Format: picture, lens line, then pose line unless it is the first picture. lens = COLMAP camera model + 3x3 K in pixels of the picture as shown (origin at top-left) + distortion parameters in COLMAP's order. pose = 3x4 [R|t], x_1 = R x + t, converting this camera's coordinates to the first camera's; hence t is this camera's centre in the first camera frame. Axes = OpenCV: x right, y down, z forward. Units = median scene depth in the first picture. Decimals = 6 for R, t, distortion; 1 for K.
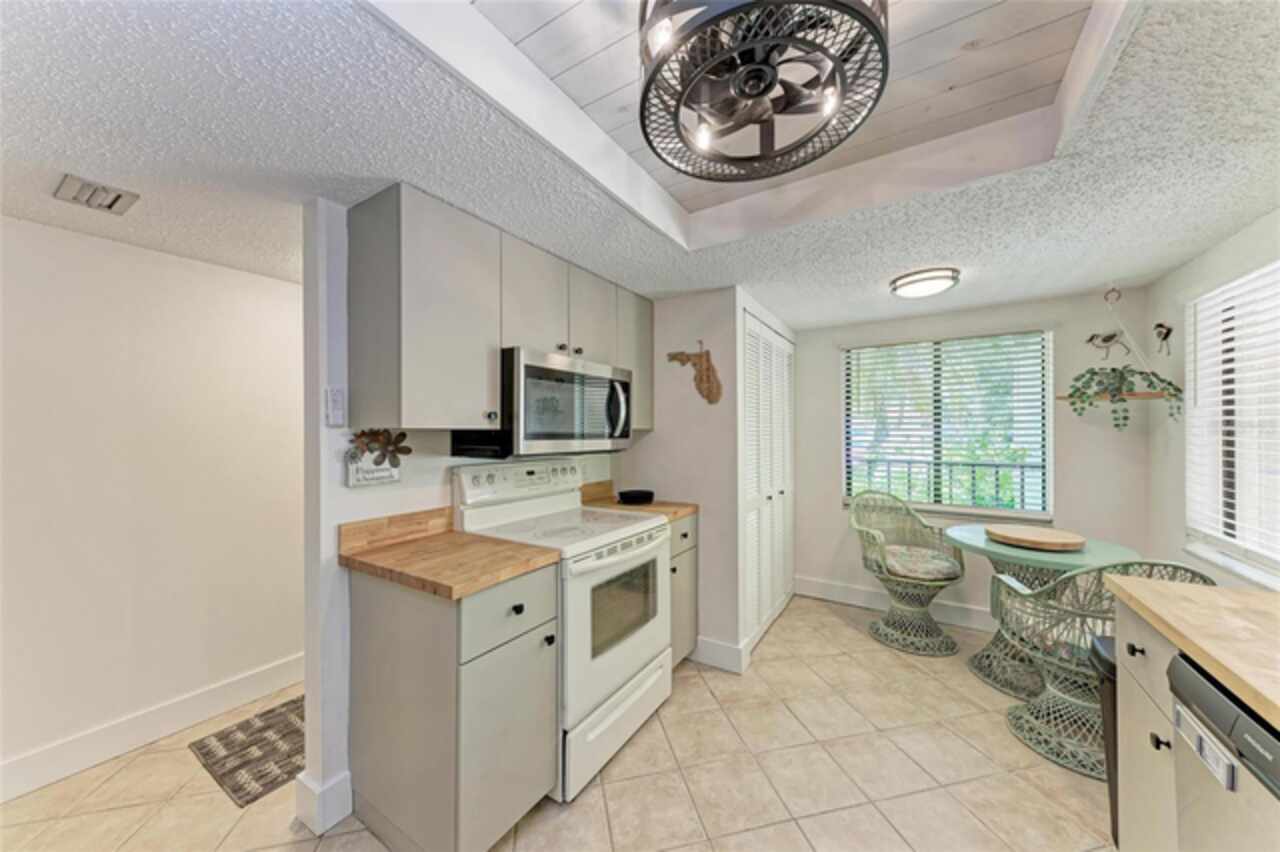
lens RADIAL K [[439.8, 0, 635.4], [0, 439.8, 423.6], [0, 0, 1]] dist [0.012350, -0.002583]
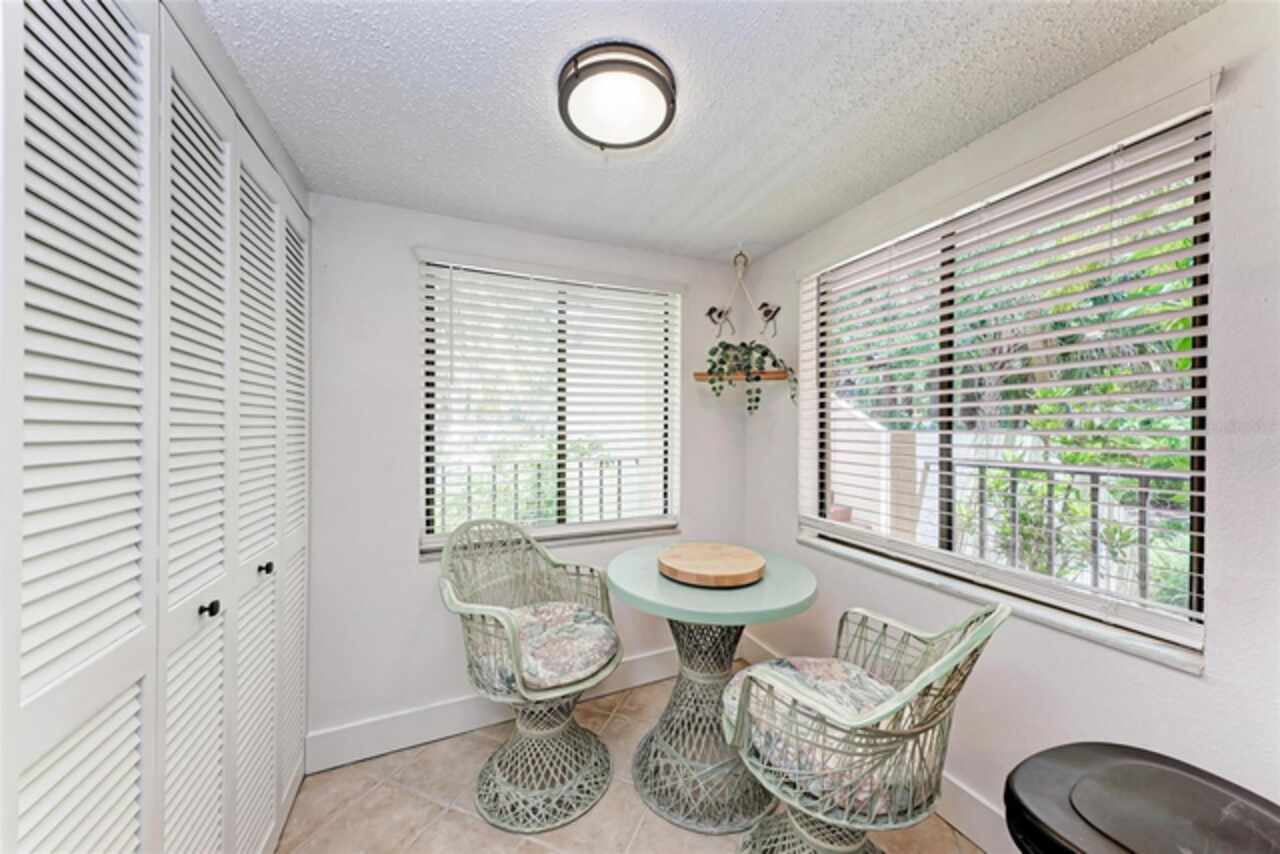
lens RADIAL K [[439.8, 0, 643.0], [0, 439.8, 429.2], [0, 0, 1]] dist [0.012350, -0.002583]
pose [[0.561346, 0.005876, 0.827560, 0.242854], [-0.011605, 0.999932, 0.000772, 0.043278], [-0.827500, -0.010037, 0.561376, 0.643706]]
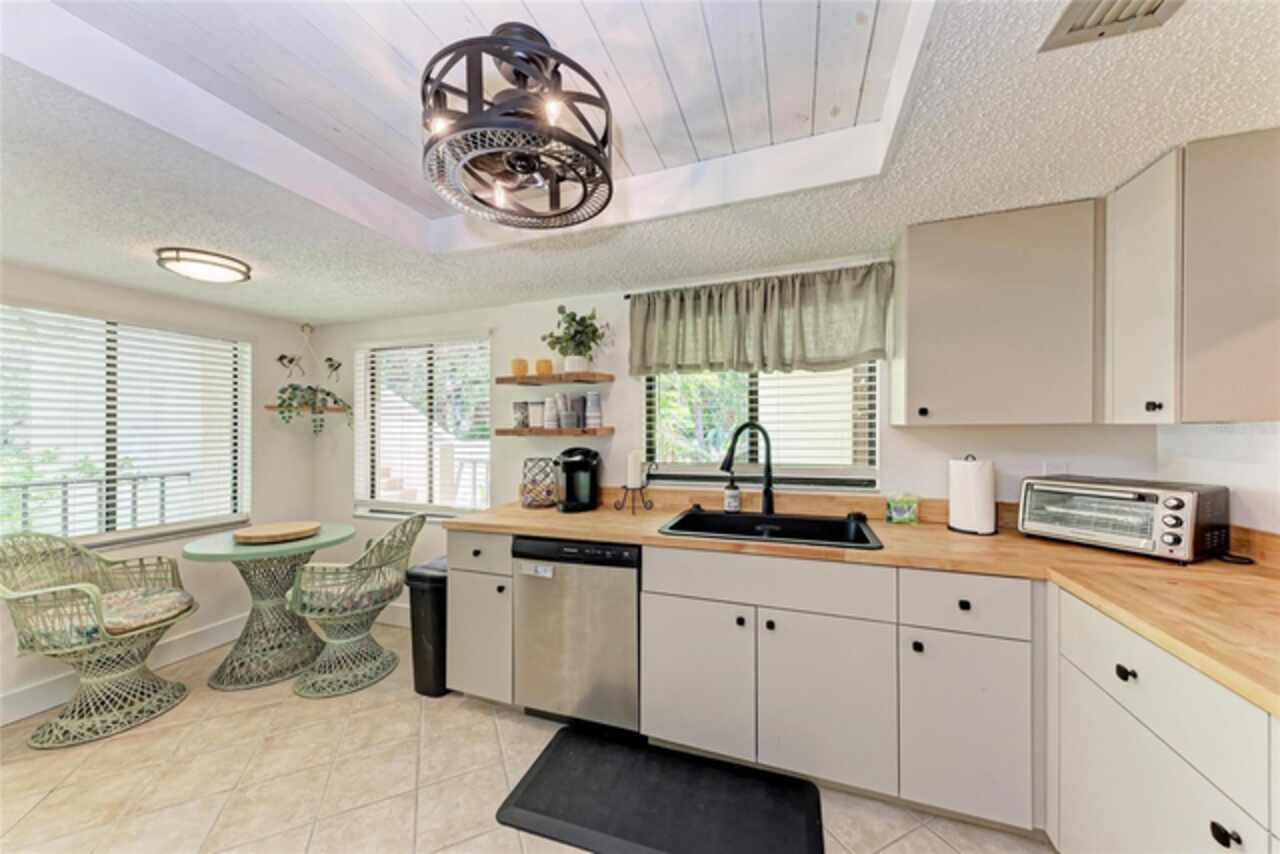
lens RADIAL K [[439.8, 0, 652.2], [0, 439.8, 430.9], [0, 0, 1]] dist [0.012350, -0.002583]
pose [[-0.235774, 0.009177, 0.971765, -0.362361], [-0.003660, 0.999940, -0.010331, 0.011458], [-0.971801, -0.005992, -0.235726, 0.330070]]
